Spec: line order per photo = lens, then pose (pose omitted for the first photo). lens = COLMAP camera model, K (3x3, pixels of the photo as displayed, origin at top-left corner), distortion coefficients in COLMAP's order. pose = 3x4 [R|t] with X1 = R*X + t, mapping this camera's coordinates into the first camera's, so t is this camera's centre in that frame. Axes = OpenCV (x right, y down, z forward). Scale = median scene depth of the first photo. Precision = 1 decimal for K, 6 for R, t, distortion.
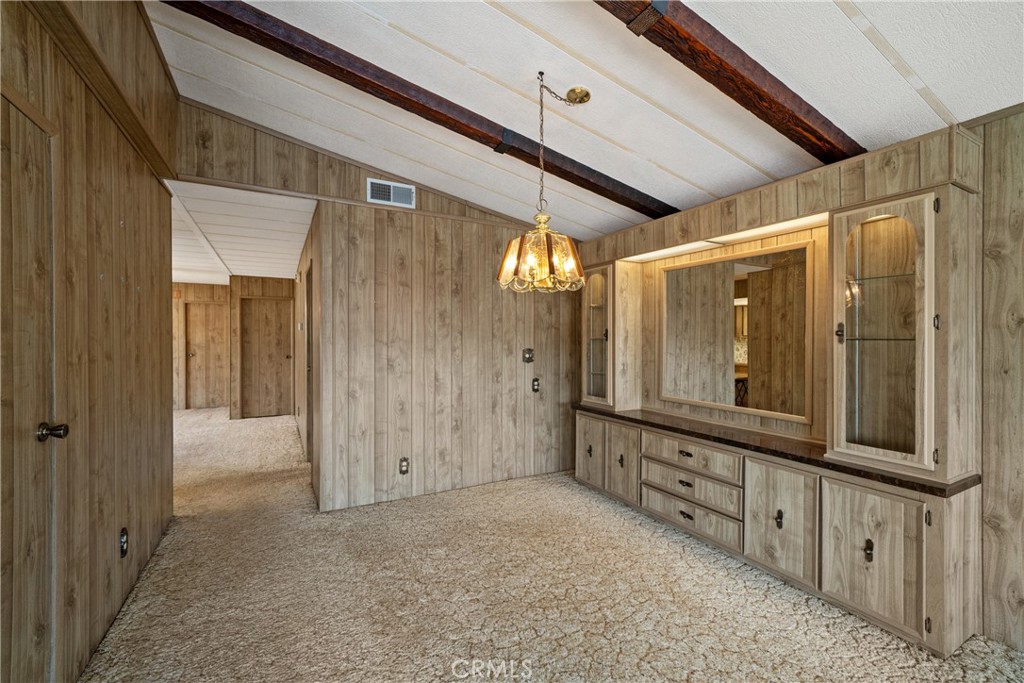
lens RADIAL K [[431.8, 0, 512.4], [0, 431.8, 344.8], [0, 0, 1]] dist [0.003501, 0.000921]
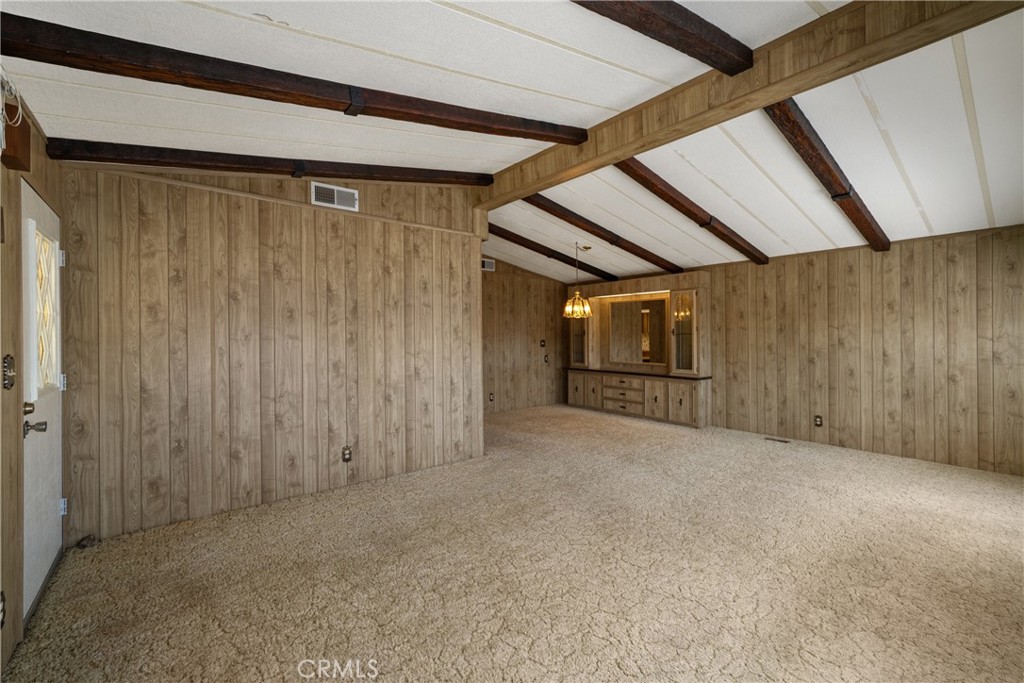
lens RADIAL K [[431.8, 0, 517.0], [0, 431.8, 337.0], [0, 0, 1]] dist [0.003501, 0.000921]
pose [[0.982260, -0.005955, 0.187427, -0.508176], [0.008211, 0.999903, -0.011265, 0.019053], [-0.187342, 0.012604, 0.982214, -1.022952]]
